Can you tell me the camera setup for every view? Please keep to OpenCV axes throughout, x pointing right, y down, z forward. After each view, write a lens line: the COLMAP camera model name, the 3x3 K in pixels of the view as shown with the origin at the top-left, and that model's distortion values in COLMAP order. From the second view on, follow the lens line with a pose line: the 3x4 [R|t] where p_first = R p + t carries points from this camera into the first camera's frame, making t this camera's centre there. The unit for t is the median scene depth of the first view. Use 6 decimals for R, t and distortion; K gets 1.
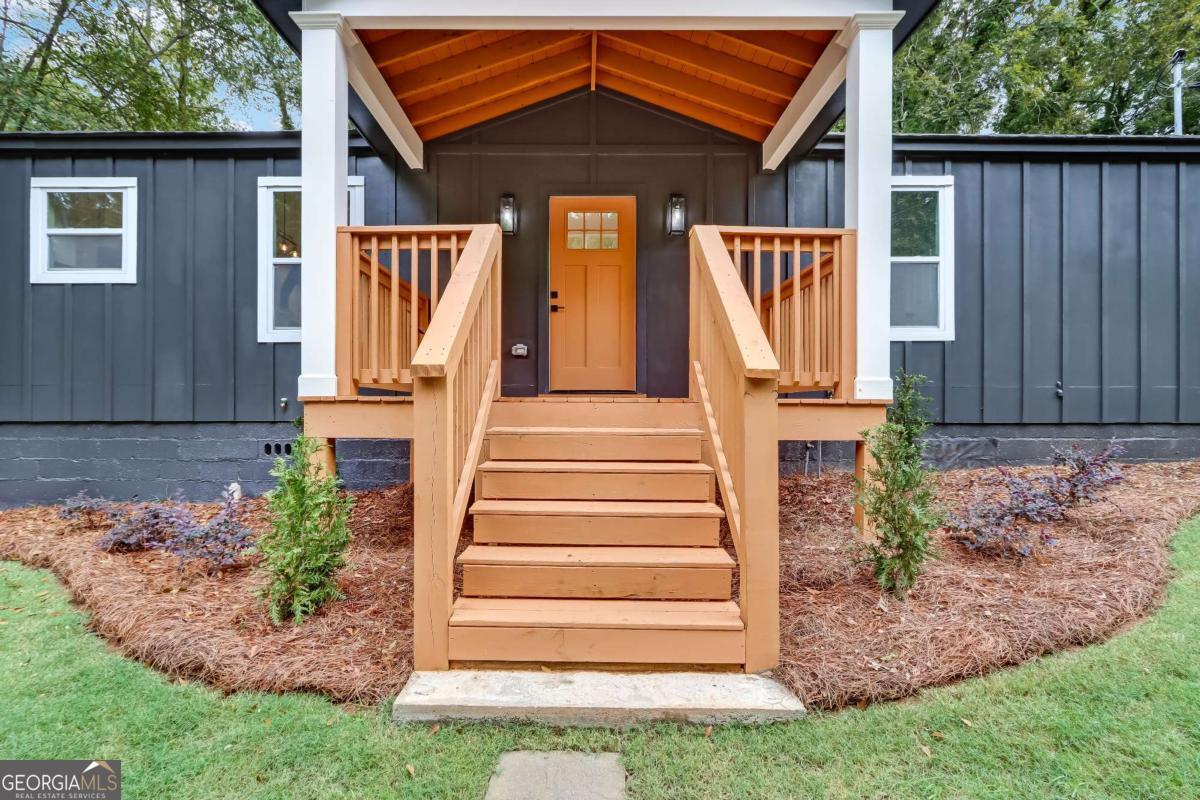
lens RADIAL K [[596.3, 0, 600.0], [0, 596.3, 400.0], [0, 0, 1]] dist [0.000209, 0.000261]
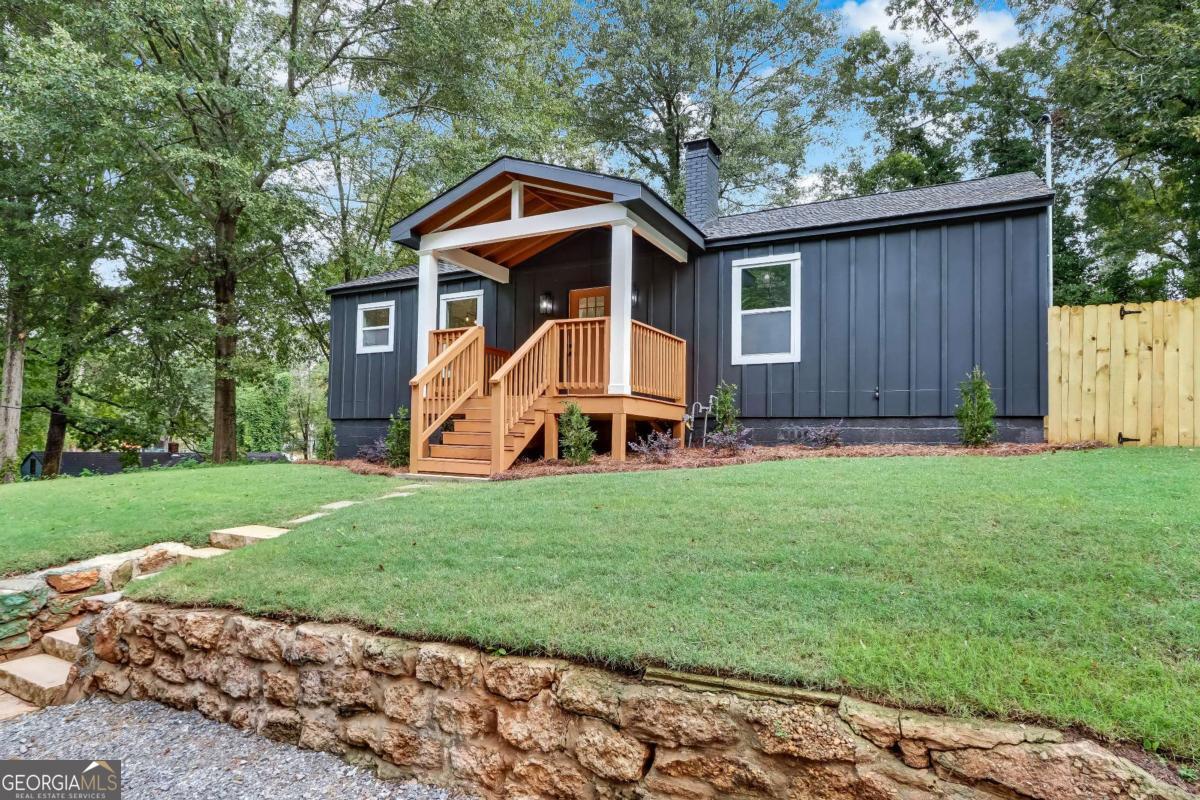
lens RADIAL K [[687.0, 0, 600.0], [0, 687.0, 400.0], [0, 0, 1]] dist [-0.000264, -0.000032]
pose [[0.884278, -0.018365, -0.466600, 0.945962], [-0.010246, 0.998223, -0.058706, 0.101020], [0.466849, 0.056693, 0.882518, -0.738950]]
